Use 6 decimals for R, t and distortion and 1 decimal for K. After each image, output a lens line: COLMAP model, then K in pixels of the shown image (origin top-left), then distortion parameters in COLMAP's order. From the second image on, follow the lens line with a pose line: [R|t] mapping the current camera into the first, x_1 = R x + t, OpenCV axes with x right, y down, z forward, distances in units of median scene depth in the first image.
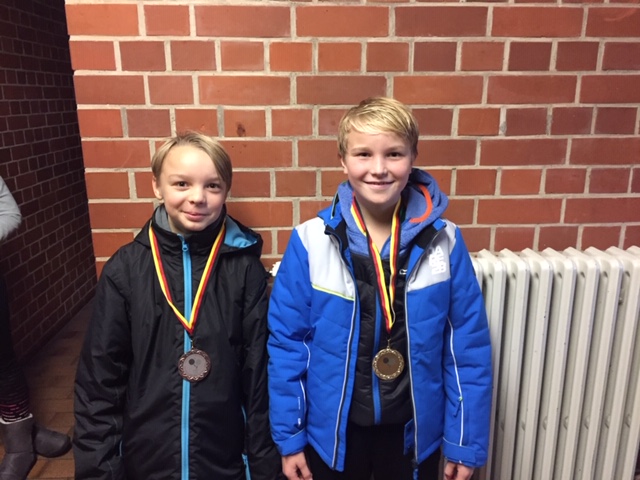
lens RADIAL K [[555.6, 0, 320.6], [0, 555.6, 245.0], [0, 0, 1]] dist [0.086439, -0.129383]
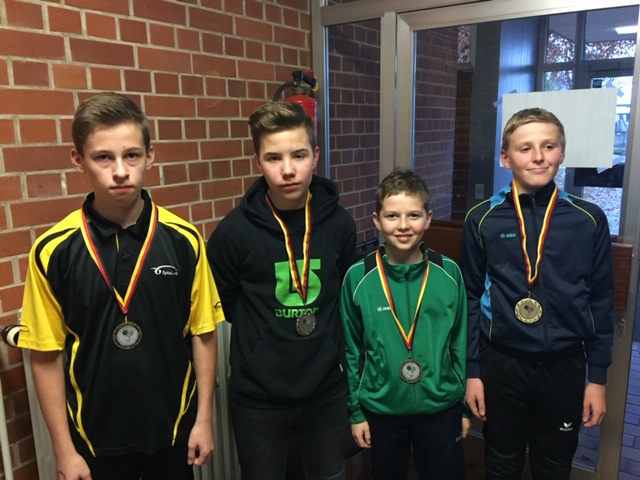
lens RADIAL K [[555.6, 0, 321.2], [0, 555.6, 242.3], [0, 0, 1]] dist [0.086439, -0.129383]
pose [[0.611198, -0.168141, 0.773412, -0.548696], [0.221531, 0.974459, 0.036783, -0.021179], [-0.759843, 0.148853, 0.632836, -0.156623]]
